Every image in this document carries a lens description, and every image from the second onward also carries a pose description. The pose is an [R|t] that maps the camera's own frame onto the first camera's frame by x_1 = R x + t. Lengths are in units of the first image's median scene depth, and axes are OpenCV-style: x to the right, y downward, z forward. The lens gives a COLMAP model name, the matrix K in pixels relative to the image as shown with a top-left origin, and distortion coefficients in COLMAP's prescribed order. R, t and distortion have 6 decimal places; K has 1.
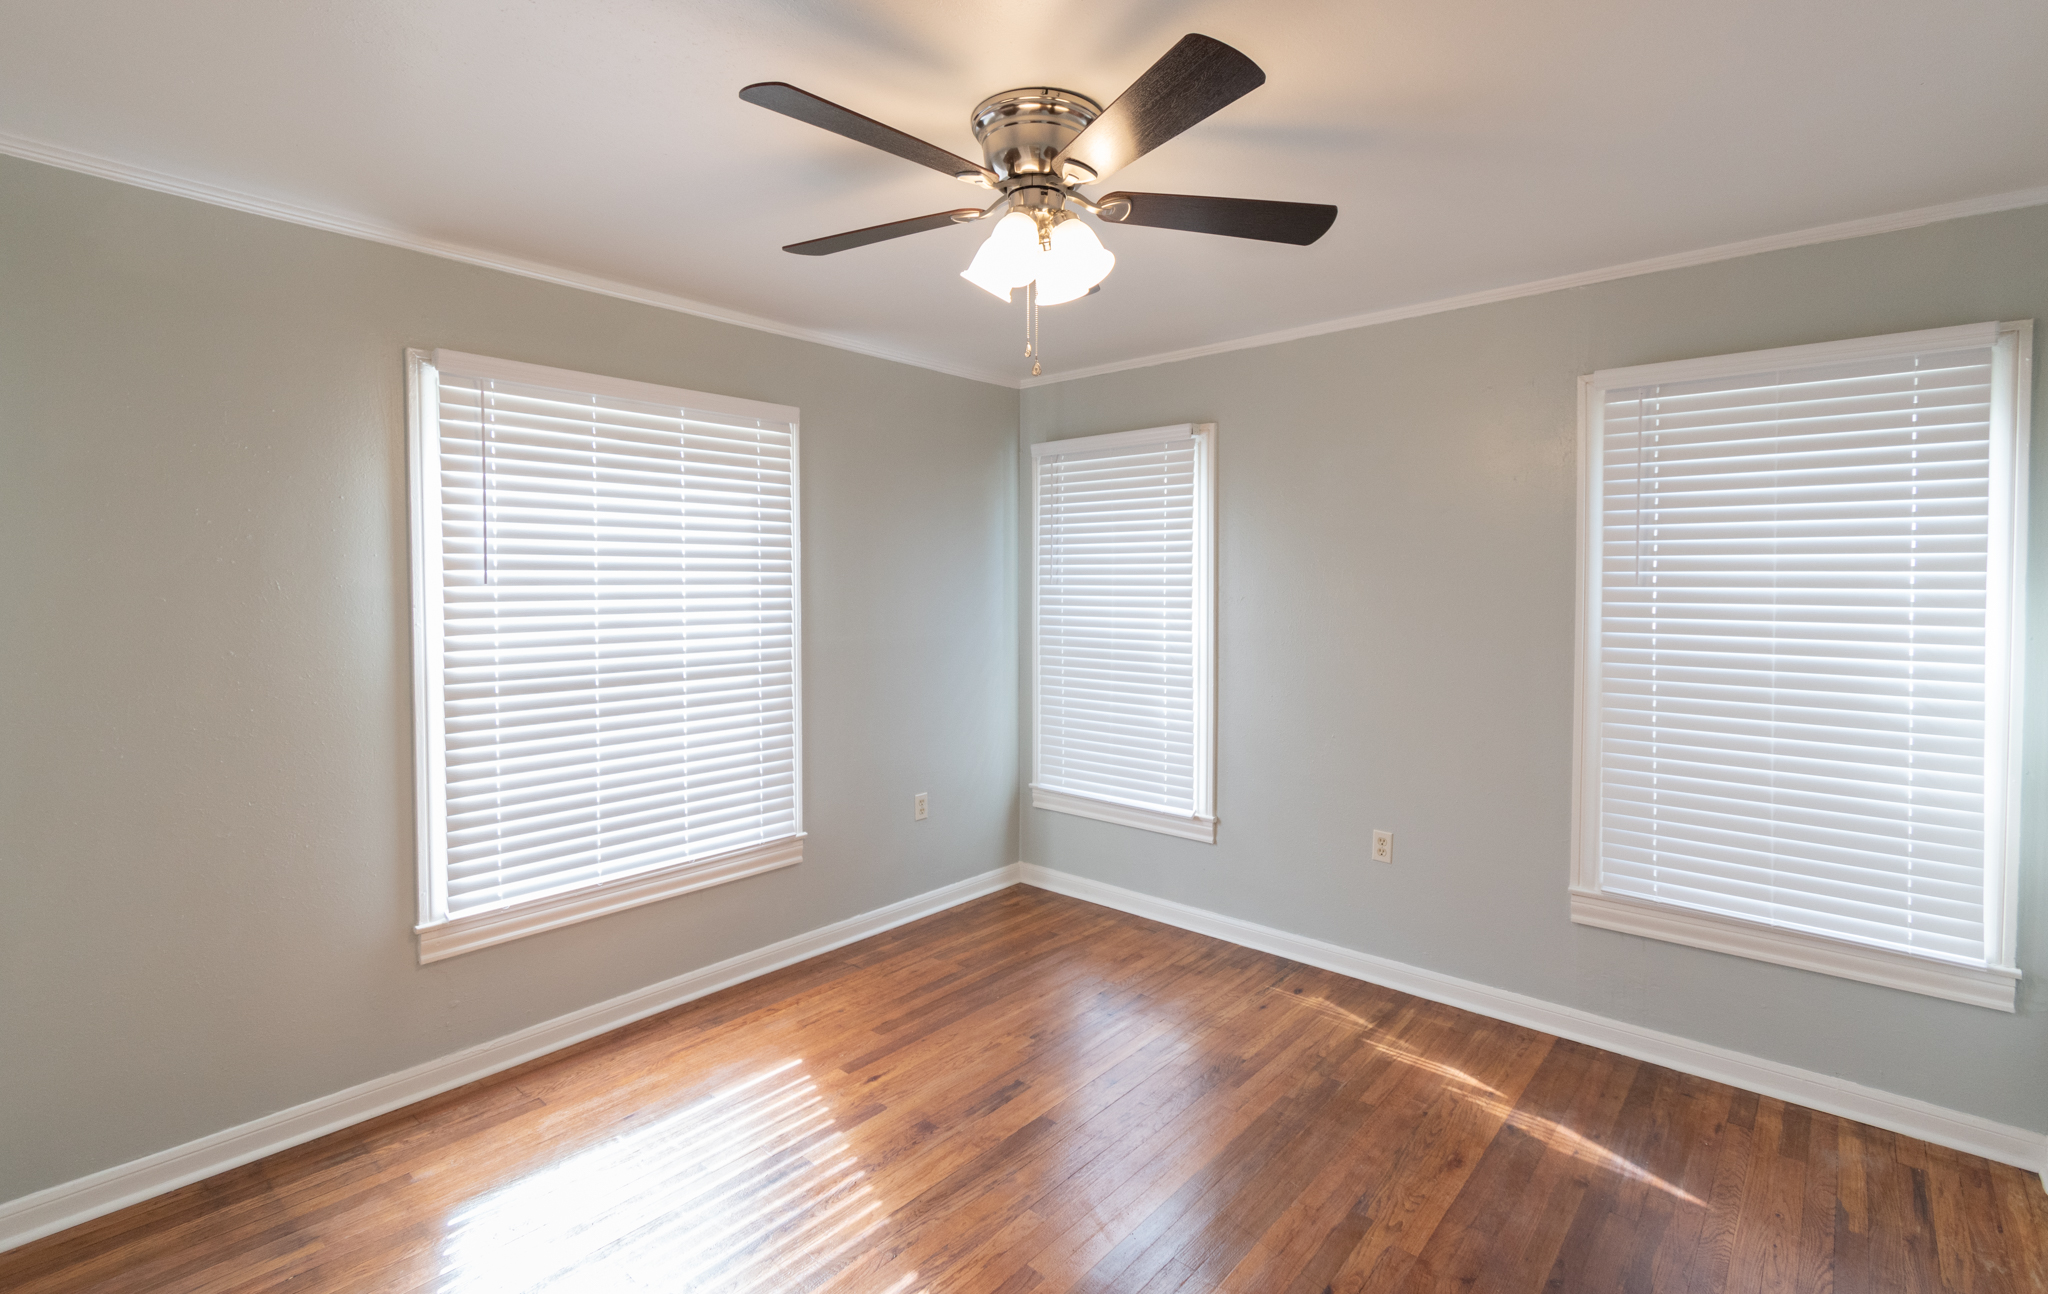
lens RADIAL K [[925.5, 0, 1036.2], [0, 925.5, 603.9], [0, 0, 1]] dist [0.000024, -0.000298]
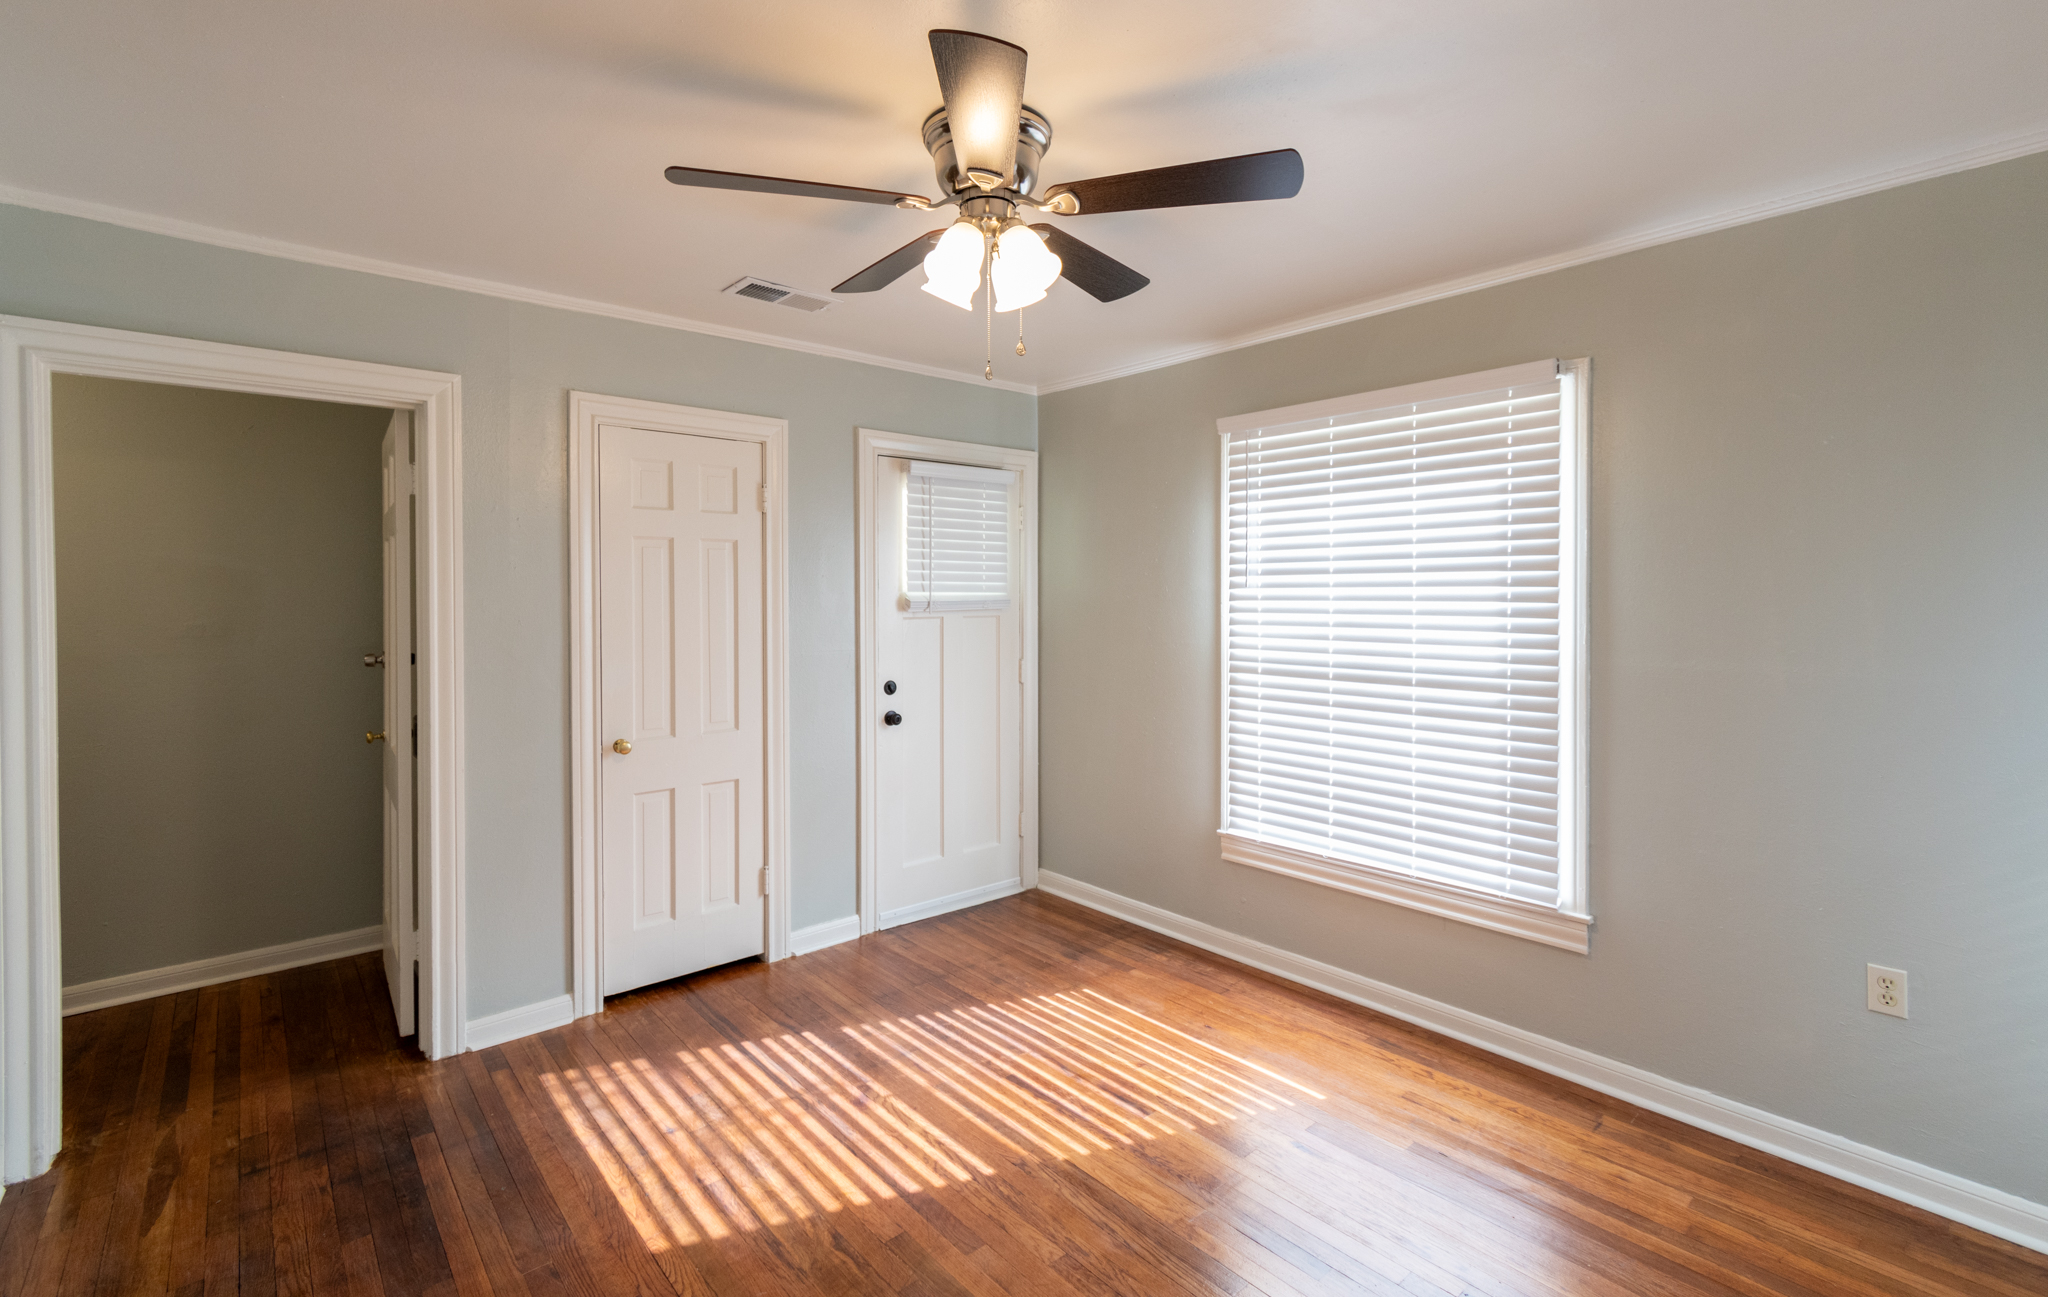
lens RADIAL K [[925.5, 0, 1036.2], [0, 925.5, 605.4], [0, 0, 1]] dist [0.000024, -0.000298]
pose [[-0.133858, 0.012647, -0.990920, 0.679301], [-0.021157, 0.999654, 0.015617, -0.009105], [0.990775, 0.023056, -0.133544, 0.804674]]
